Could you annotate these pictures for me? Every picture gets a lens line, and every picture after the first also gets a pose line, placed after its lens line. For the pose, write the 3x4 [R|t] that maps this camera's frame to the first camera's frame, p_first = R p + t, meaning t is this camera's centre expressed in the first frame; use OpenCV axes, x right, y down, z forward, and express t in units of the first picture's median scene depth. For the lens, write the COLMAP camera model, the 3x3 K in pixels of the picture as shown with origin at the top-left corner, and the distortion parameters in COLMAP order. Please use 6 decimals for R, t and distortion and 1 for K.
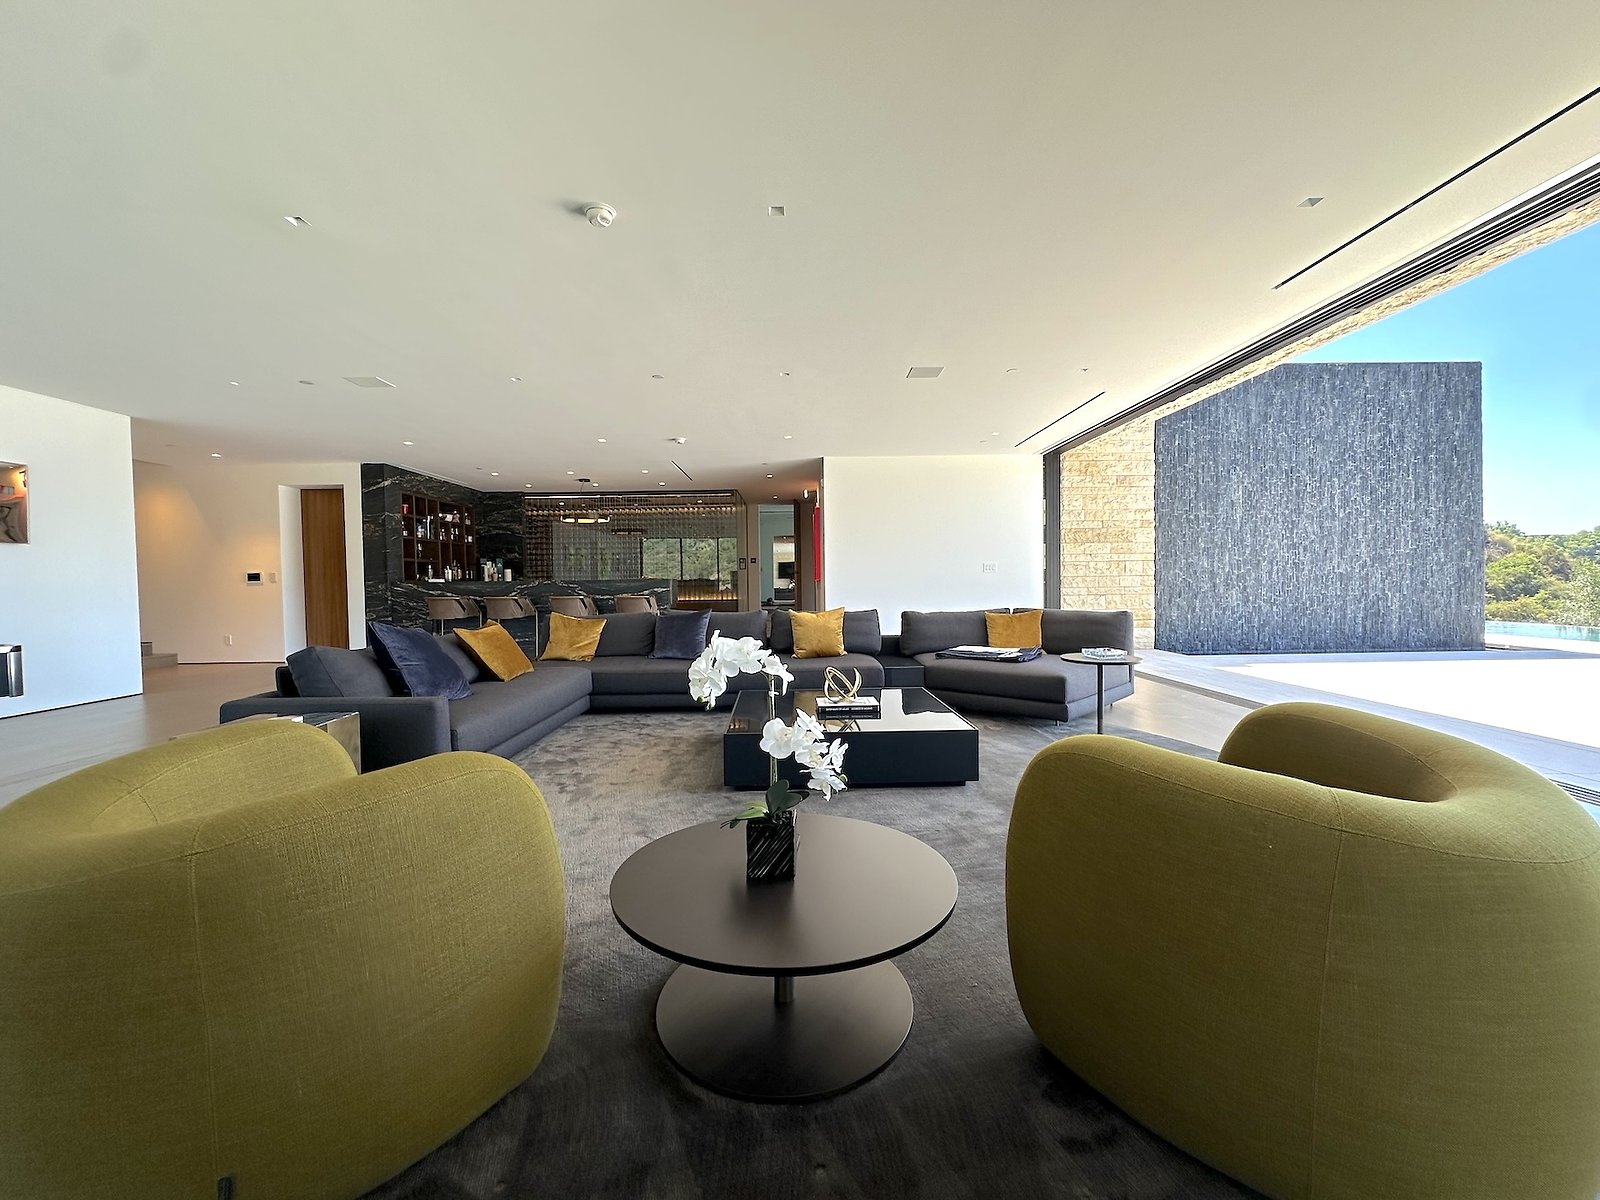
lens RADIAL K [[644.4, 0, 803.6], [0, 644.4, 597.4], [0, 0, 1]] dist [0.003337, 0.000567]
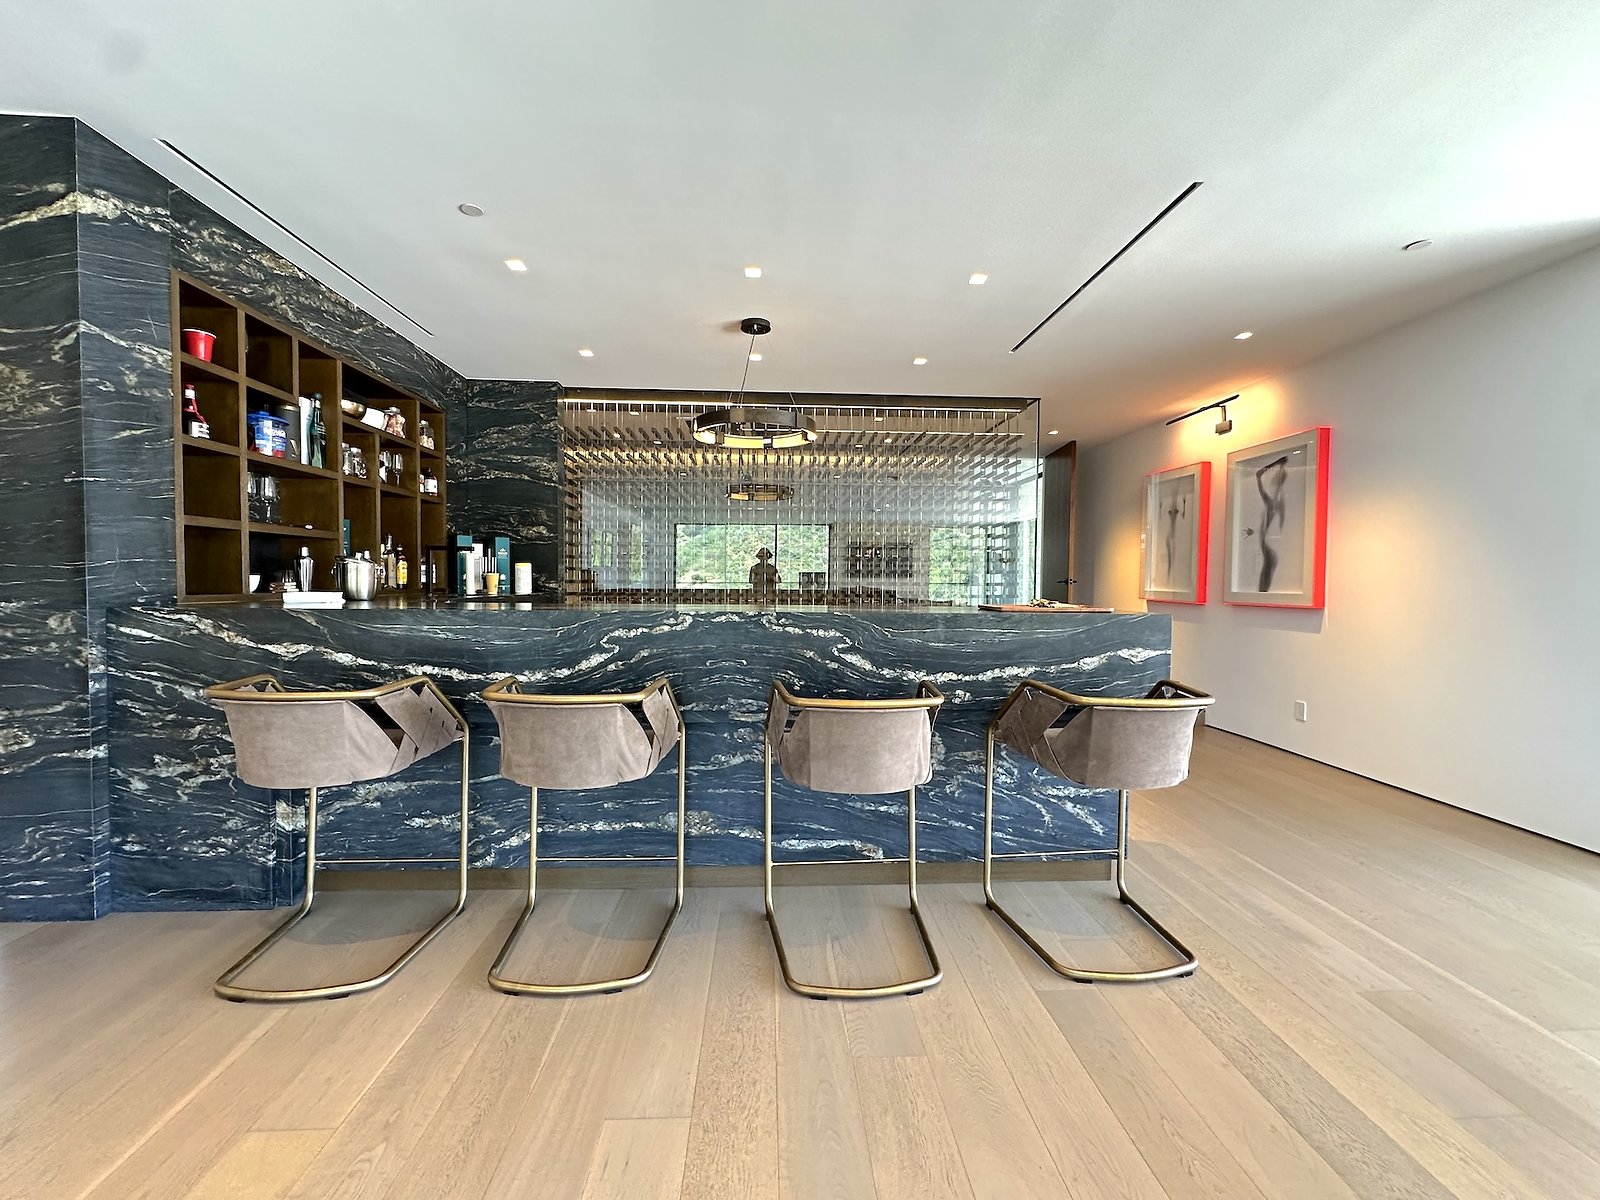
lens RADIAL K [[644.4, 0, 798.3], [0, 644.4, 598.4], [0, 0, 1]] dist [0.003337, 0.000567]
pose [[0.998957, 0.022647, 0.039642, -0.346098], [-0.022701, 0.999742, 0.000916, -0.029976], [-0.039611, -0.001815, 0.999214, 0.671918]]
